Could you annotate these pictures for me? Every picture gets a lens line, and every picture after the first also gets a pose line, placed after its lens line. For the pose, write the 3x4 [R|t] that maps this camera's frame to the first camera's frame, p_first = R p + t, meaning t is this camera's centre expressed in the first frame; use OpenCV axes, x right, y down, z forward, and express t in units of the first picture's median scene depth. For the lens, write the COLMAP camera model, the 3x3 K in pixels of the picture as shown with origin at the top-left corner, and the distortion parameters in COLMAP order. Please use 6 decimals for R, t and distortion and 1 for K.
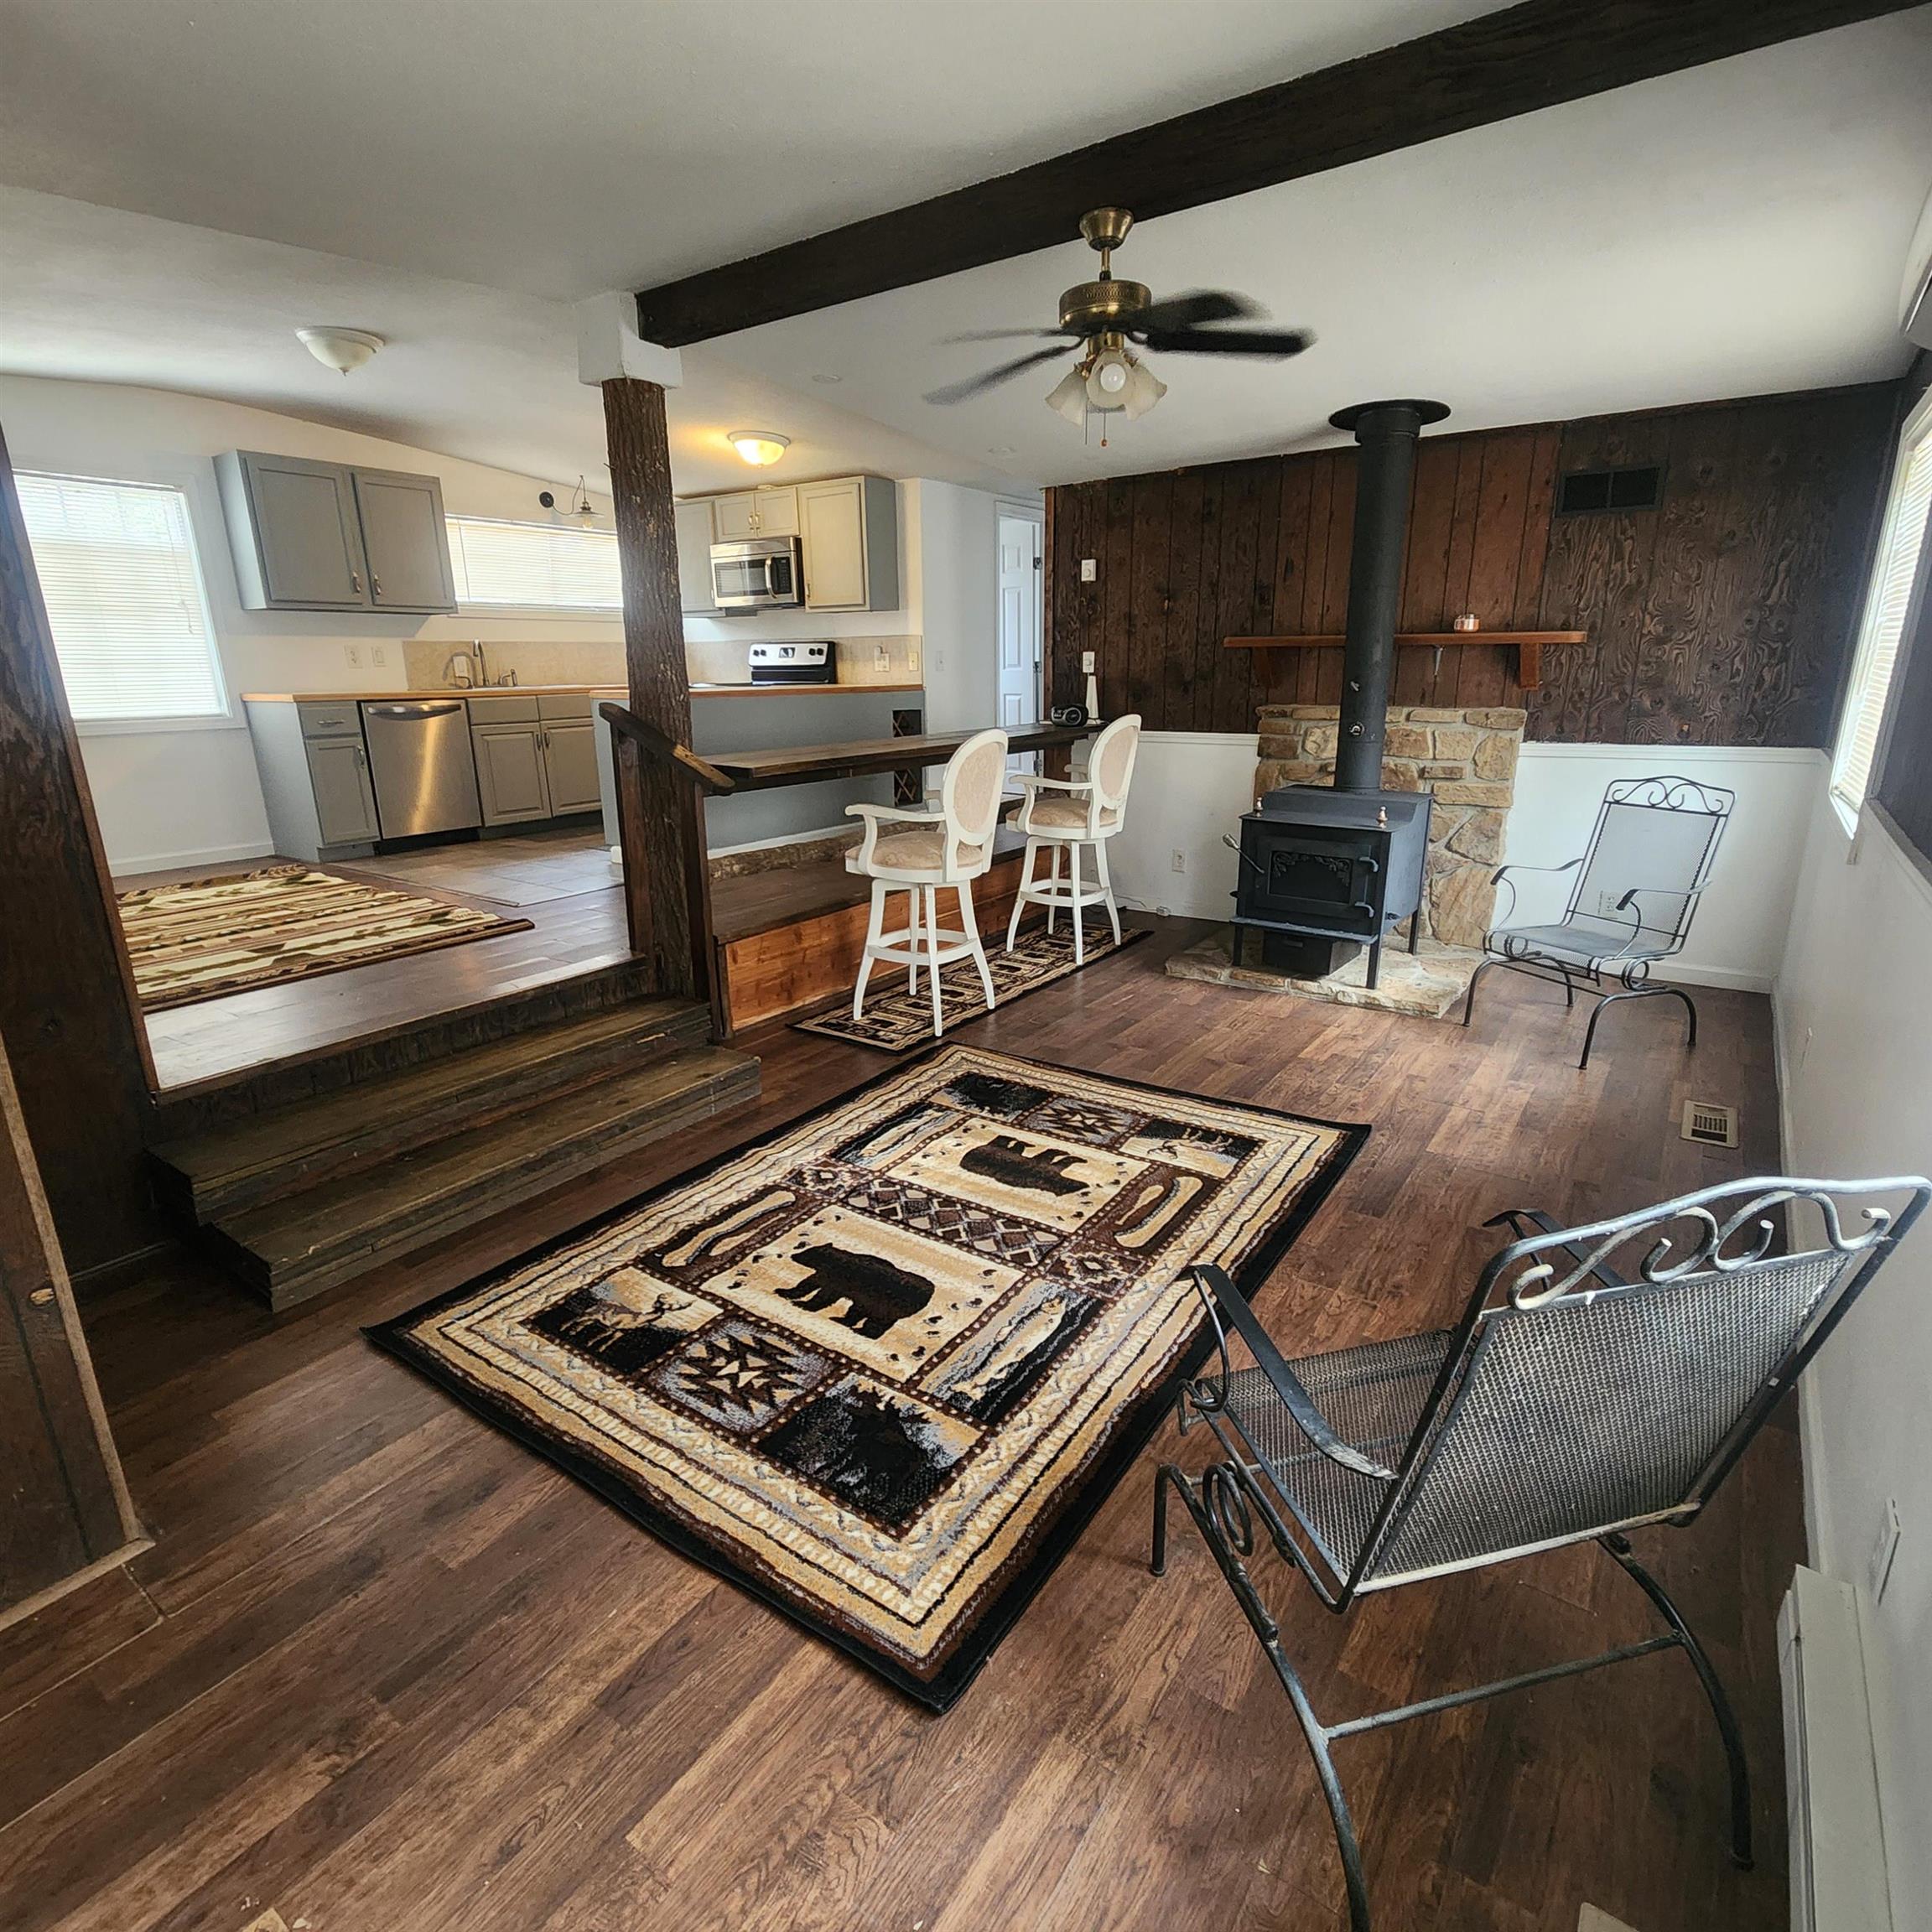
lens RADIAL K [[1054.7, 0, 959.5], [0, 1054.7, 963.8], [0, 0, 1]] dist [0.008358, 0.000497]
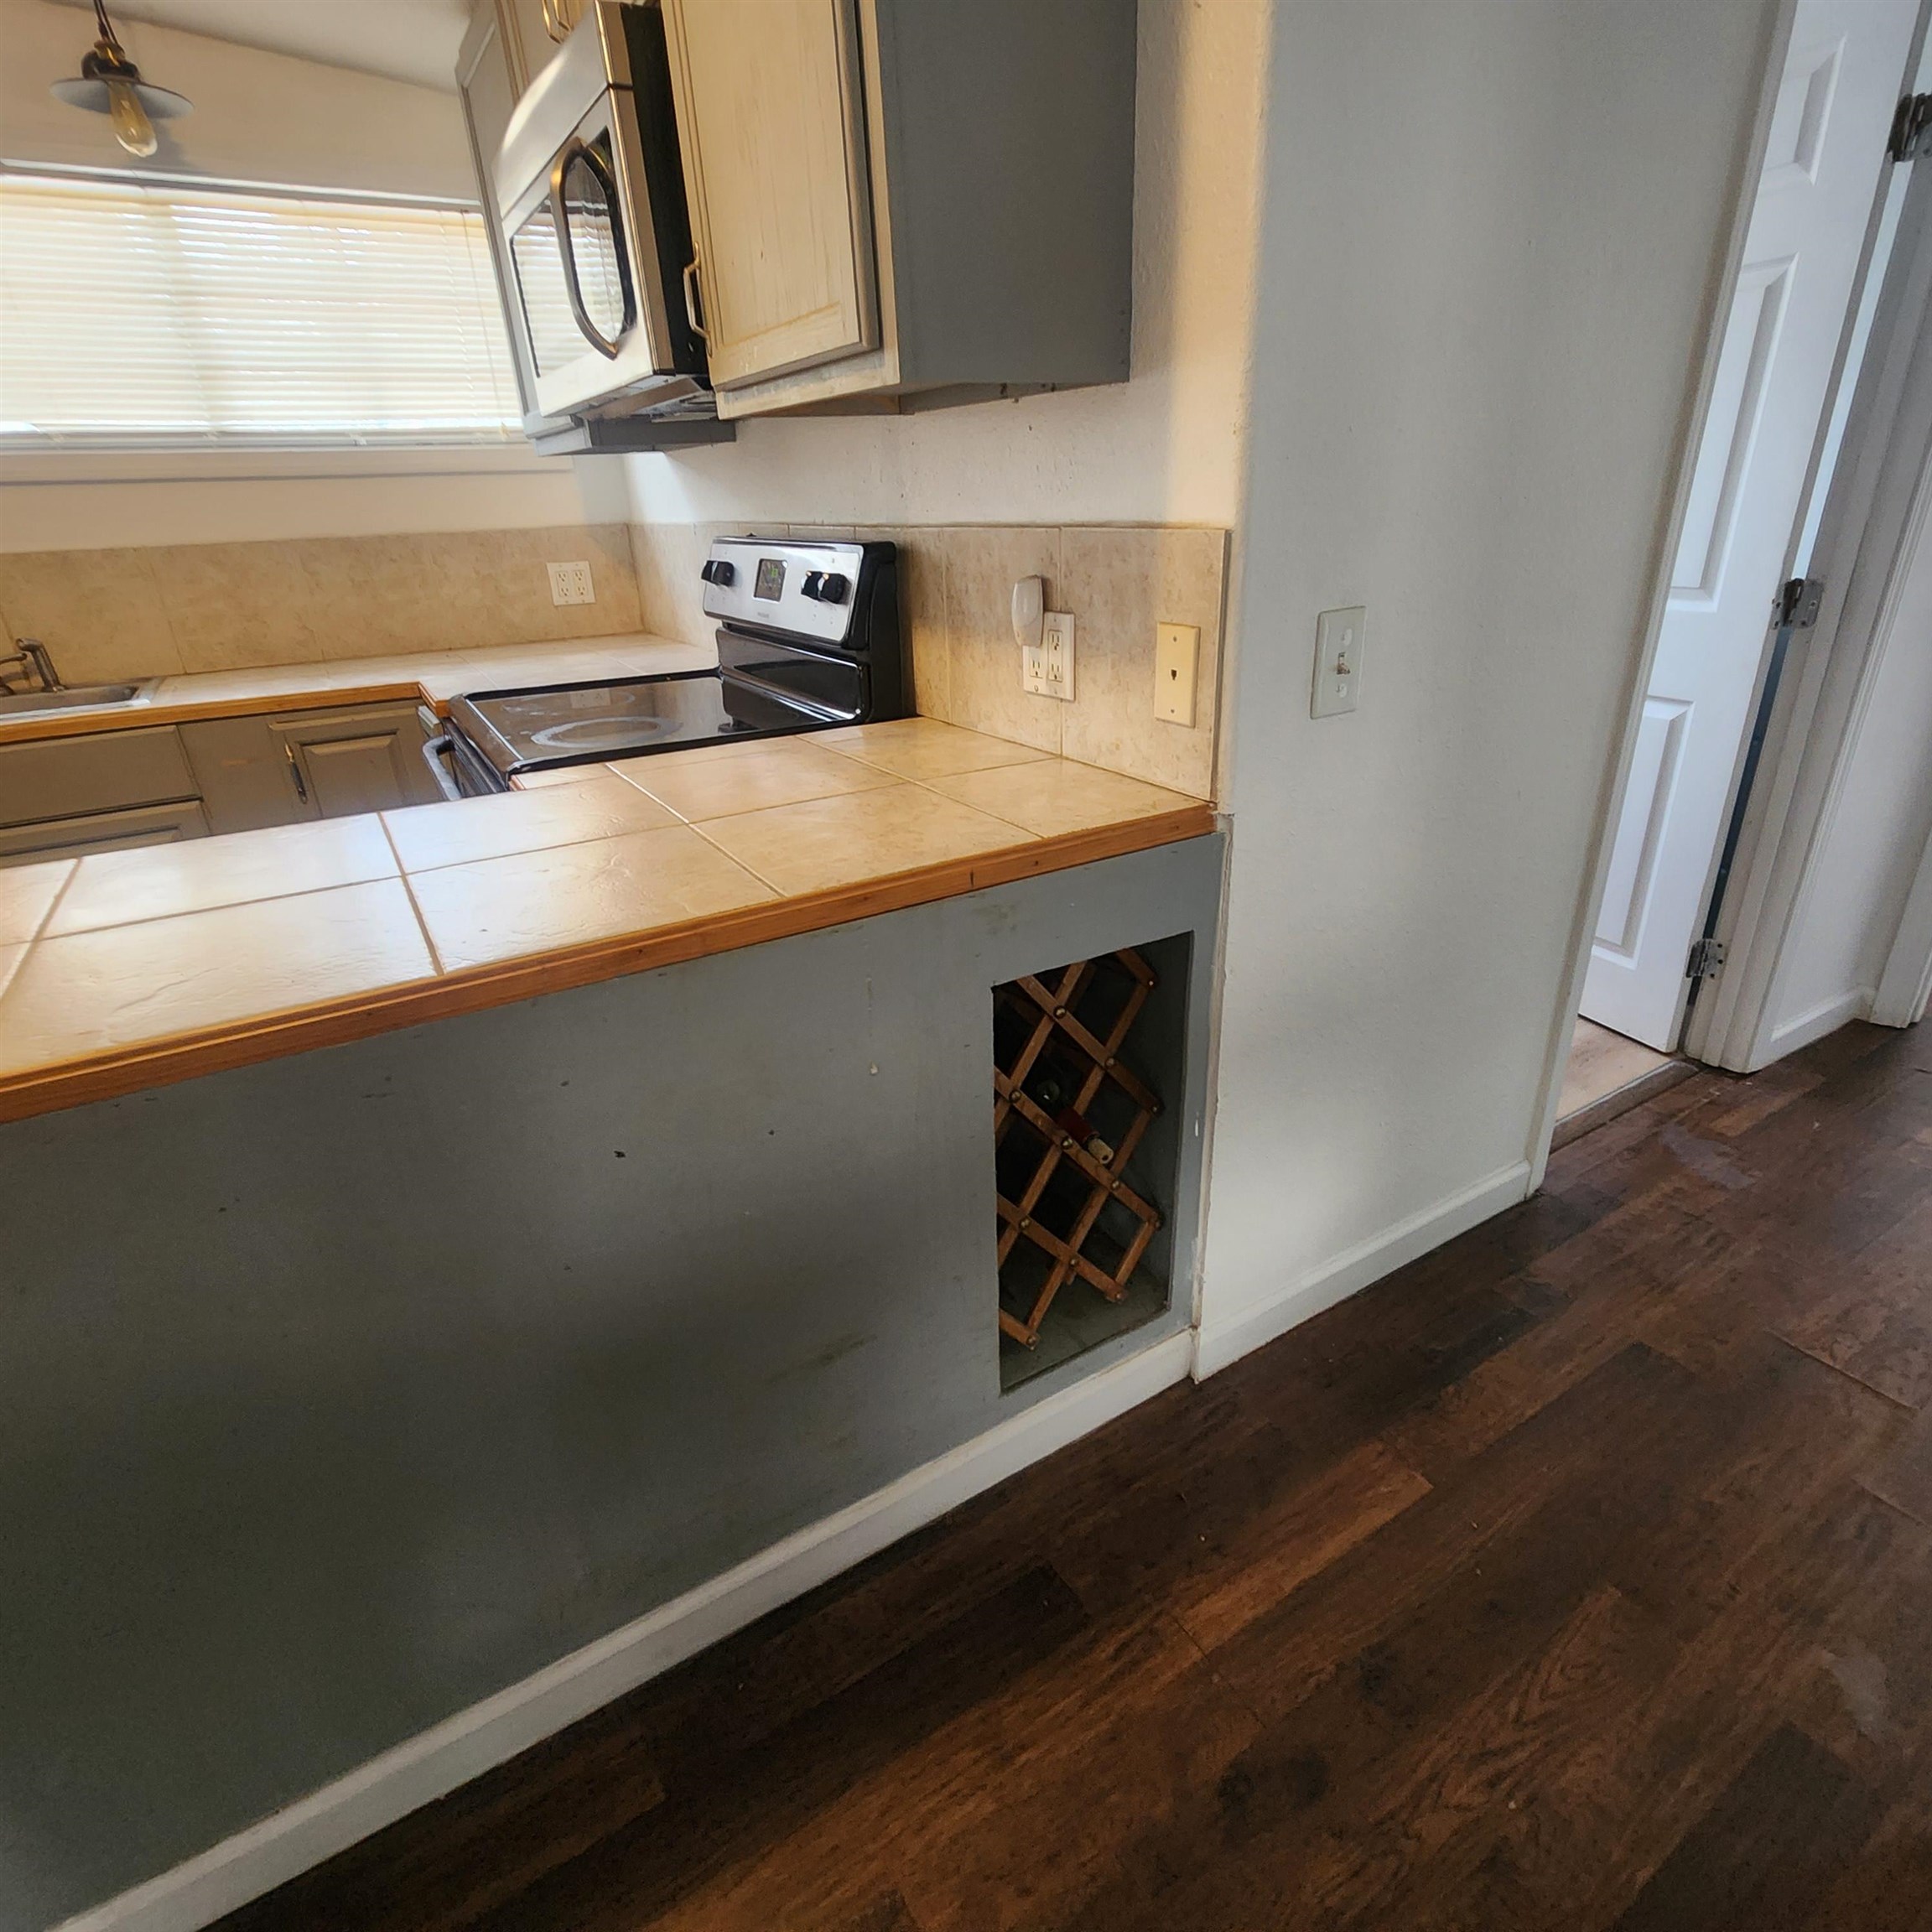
lens RADIAL K [[1051.9, 0, 966.0], [0, 1051.9, 966.0], [0, 0, 1]] dist [0.000172, -0.001915]
pose [[0.918658, 0.141663, -0.368781, -0.004499], [-0.082506, 0.981709, 0.171583, -0.599517], [0.386342, -0.127200, 0.913542, 1.835962]]
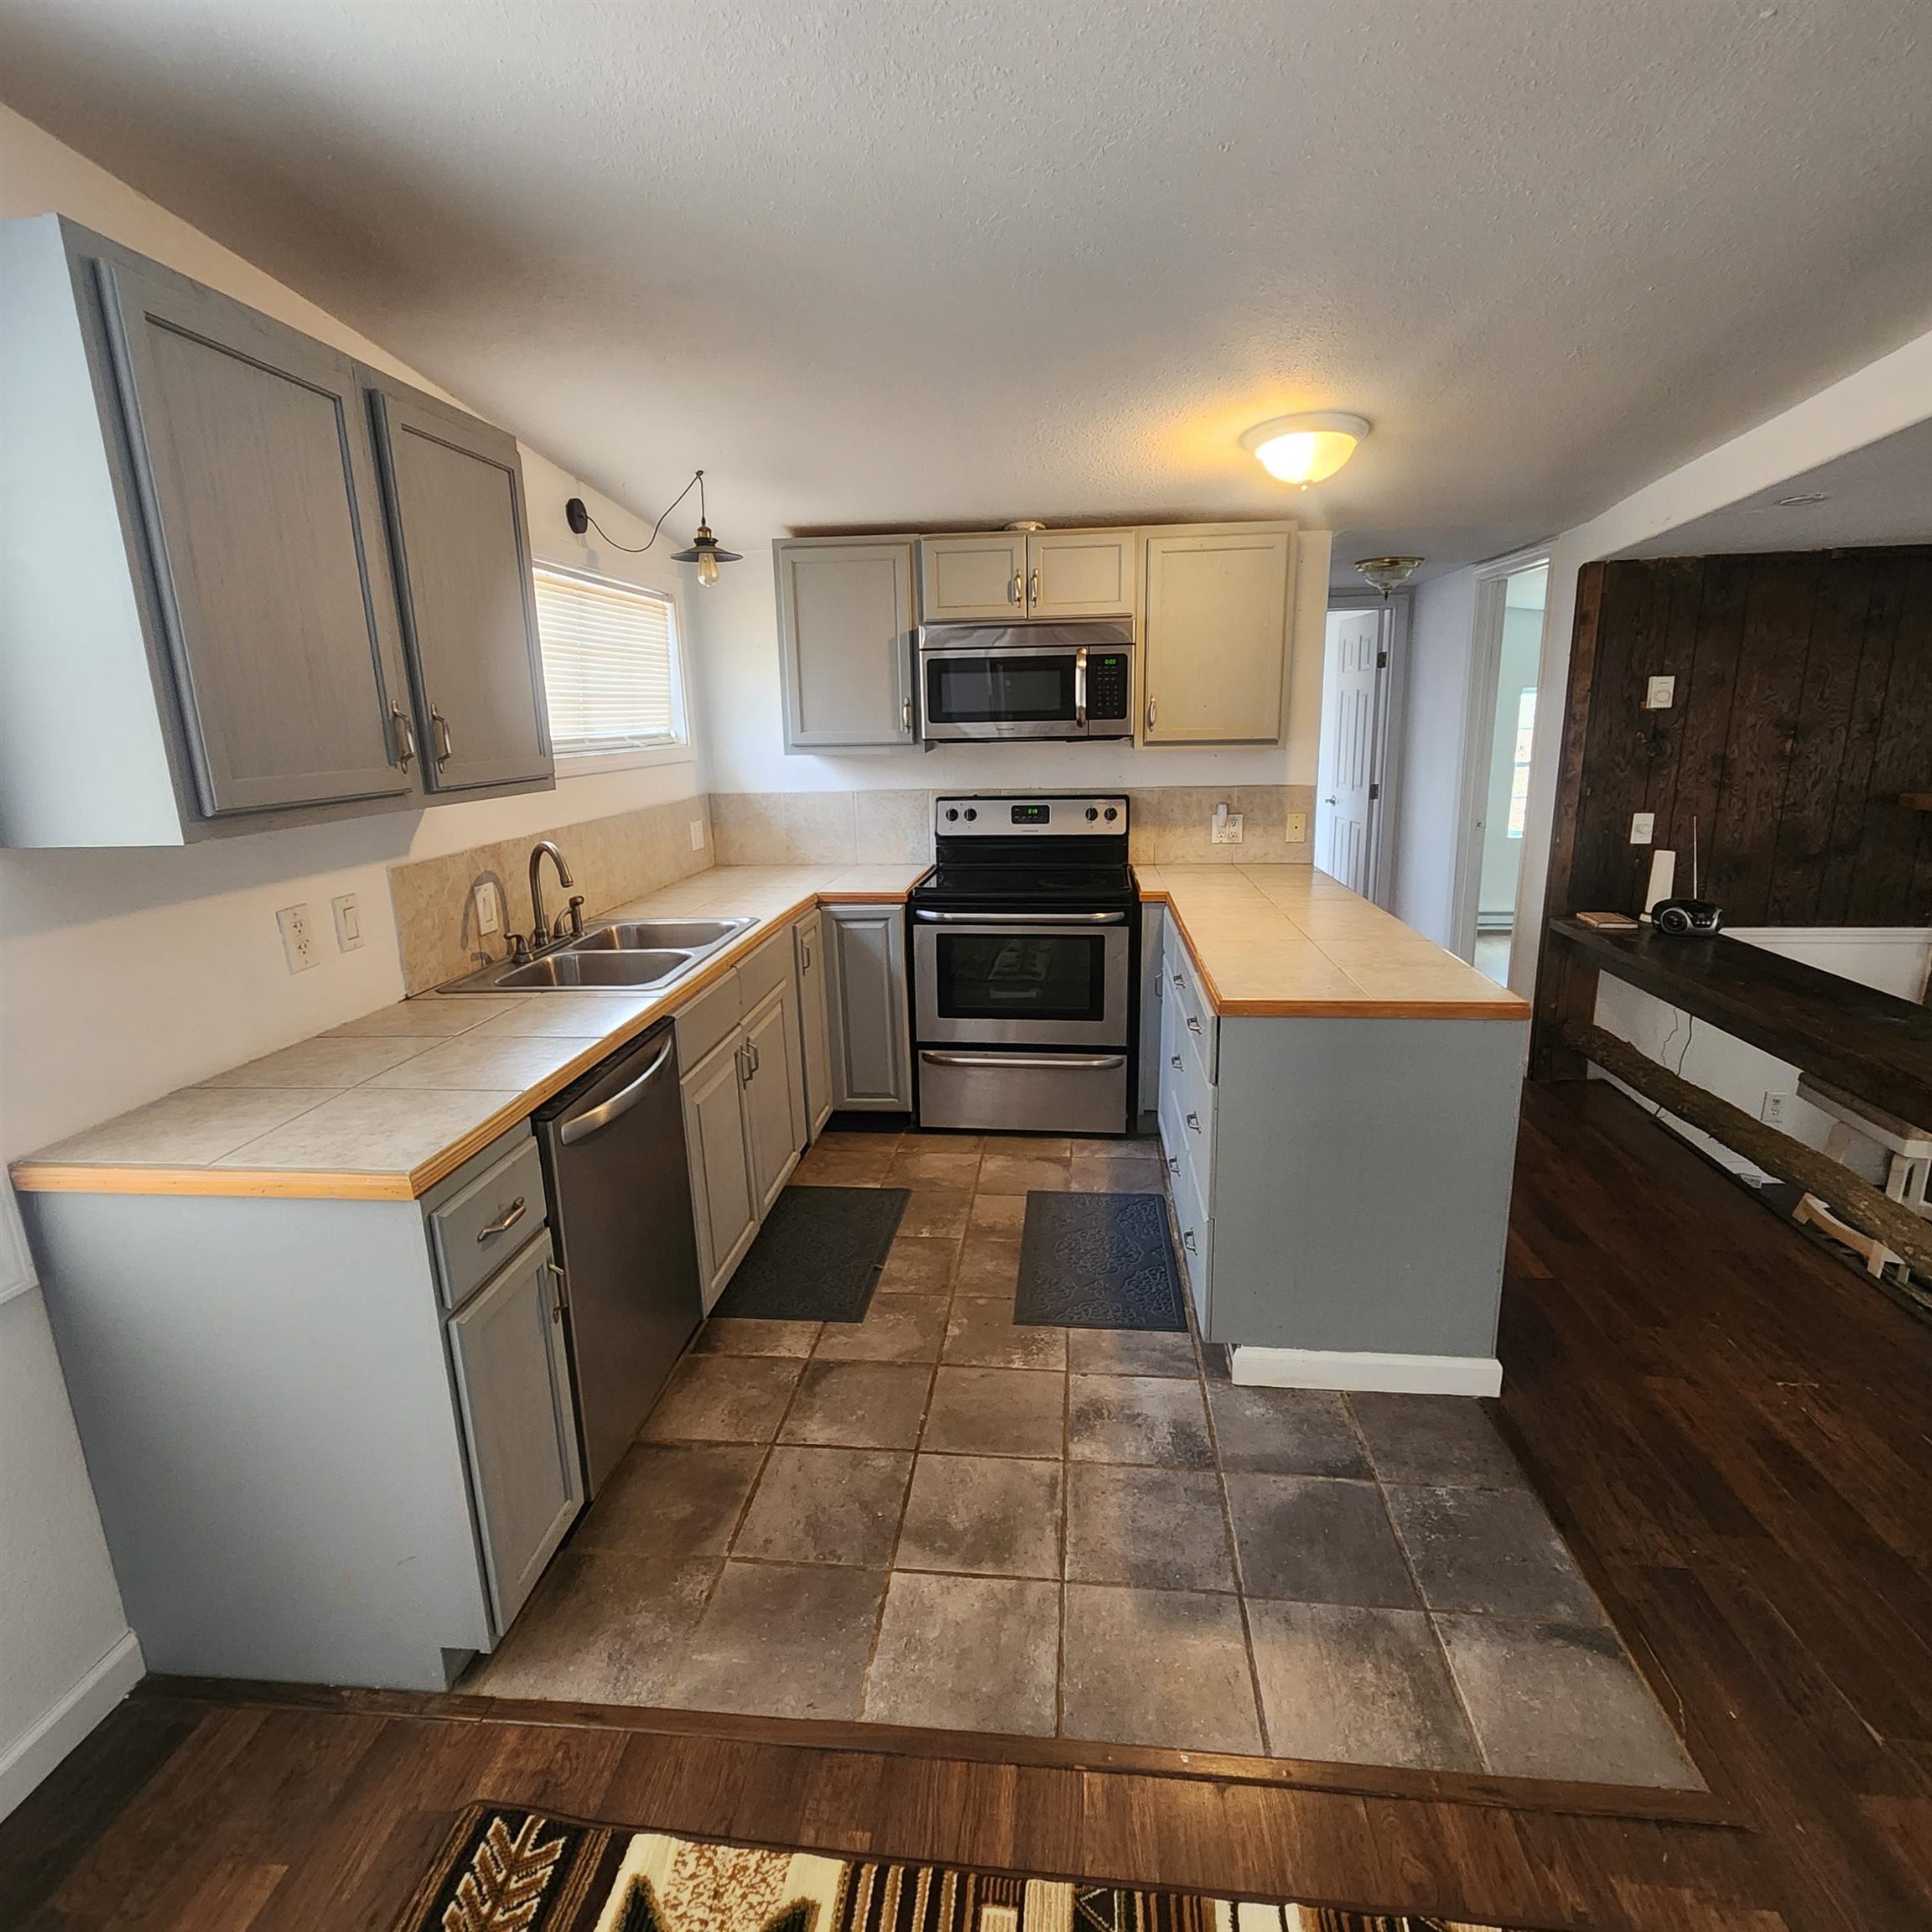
lens RADIAL K [[1046.3, 0, 966.0], [0, 1046.3, 966.0], [0, 0, 1]] dist [0.001199, 0.000895]
pose [[0.871997, -0.122743, 0.473873, -1.139650], [0.145259, 0.989332, -0.011041, -0.516975], [-0.467463, 0.078462, 0.880524, 1.279255]]
